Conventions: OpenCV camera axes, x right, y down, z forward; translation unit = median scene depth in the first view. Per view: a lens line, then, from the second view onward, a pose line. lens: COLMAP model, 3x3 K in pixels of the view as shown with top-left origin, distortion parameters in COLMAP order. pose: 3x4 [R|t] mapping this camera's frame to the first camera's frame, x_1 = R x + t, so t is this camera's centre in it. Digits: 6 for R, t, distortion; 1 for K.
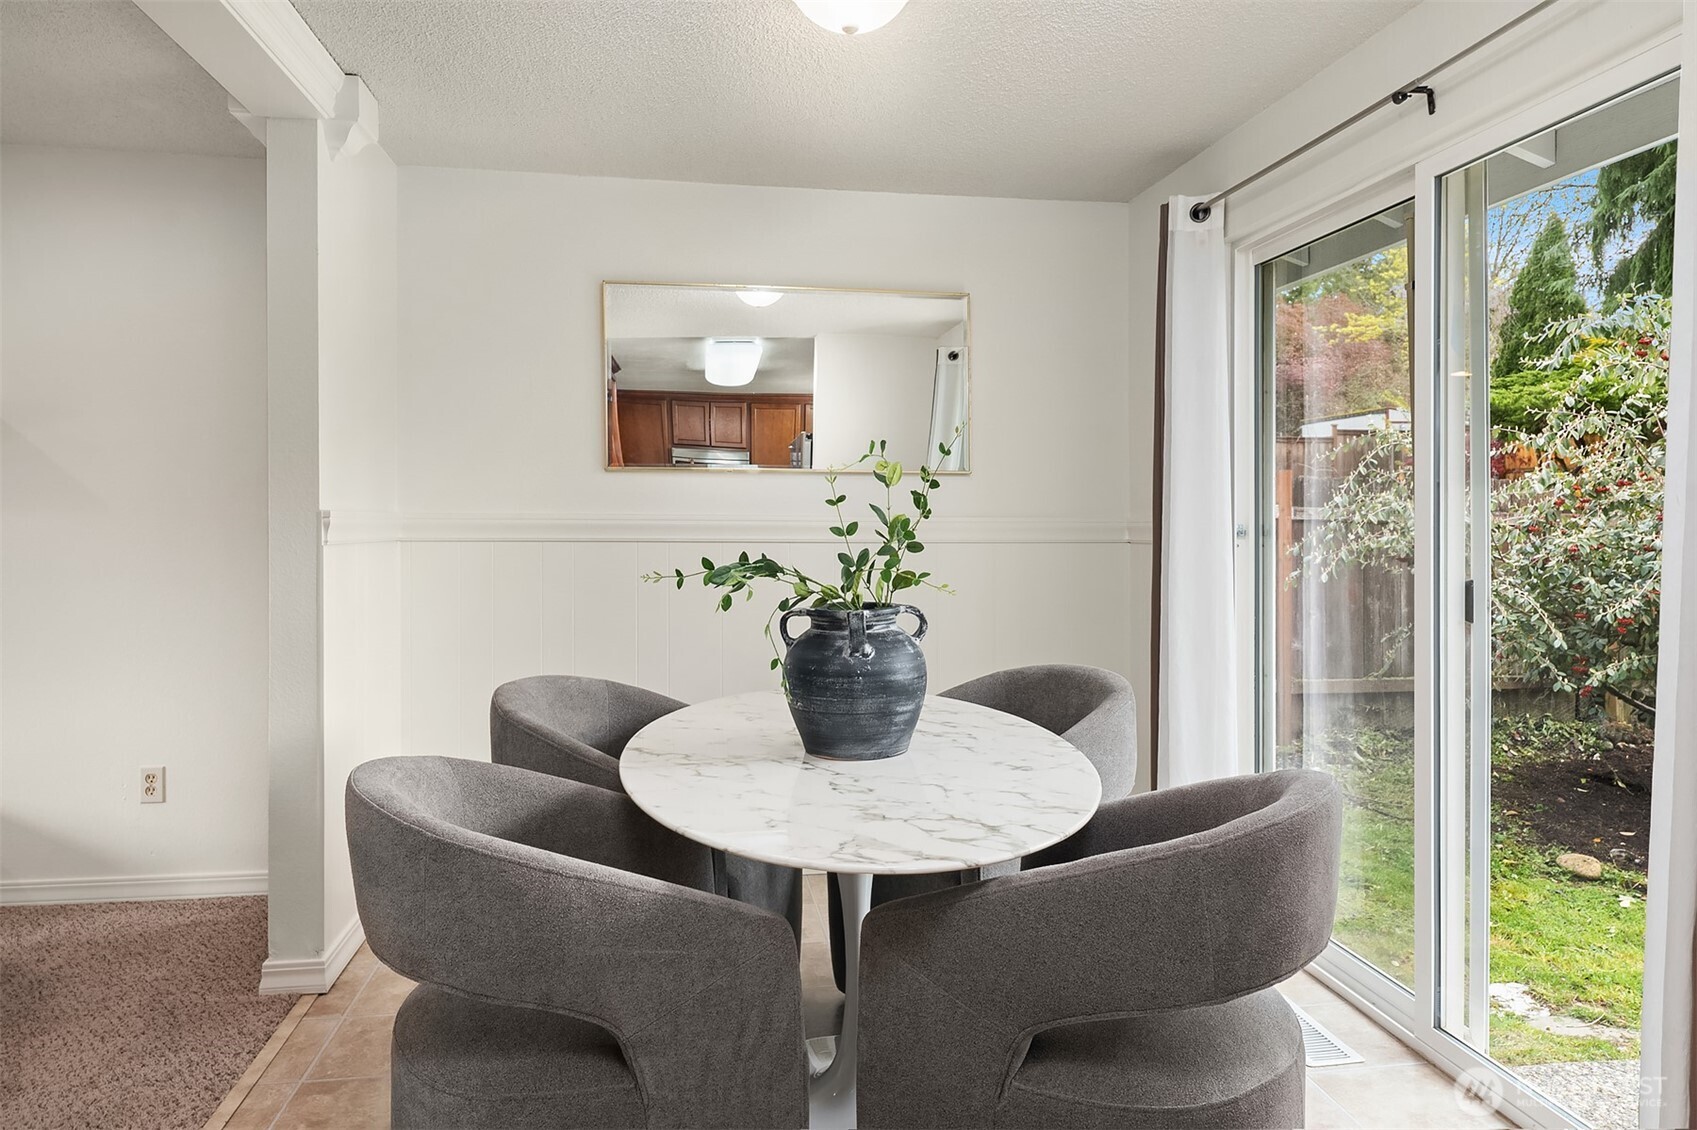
lens RADIAL K [[1074.7, 0, 849.4], [0, 1074.7, 507.6], [0, 0, 1]] dist [-0.000299, -0.000269]
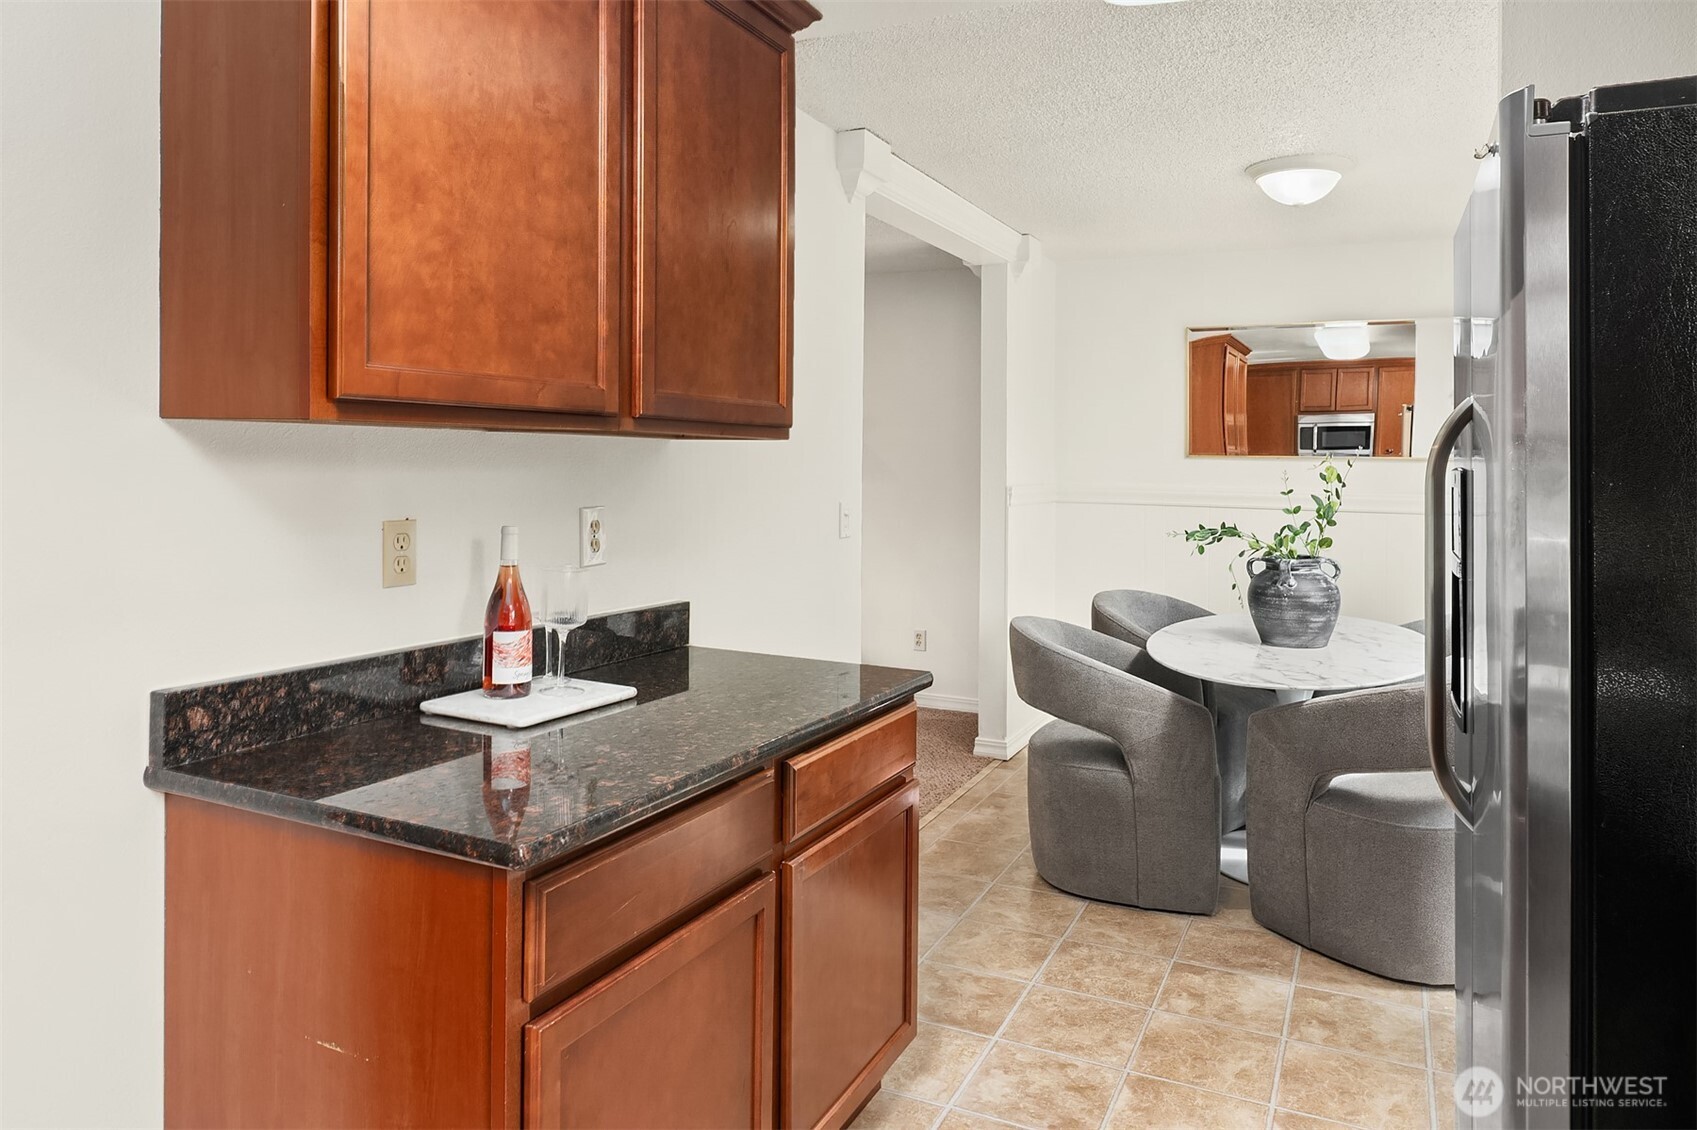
lens RADIAL K [[1107.3, 0, 848.5], [0, 1107.3, 565.0], [0, 0, 1]] dist [-0.001193, 0.000007]
pose [[0.816782, 0.059342, -0.573886, 0.423757], [0.003674, 0.994141, 0.108028, -0.082658], [0.576935, -0.090344, 0.811778, -0.779830]]
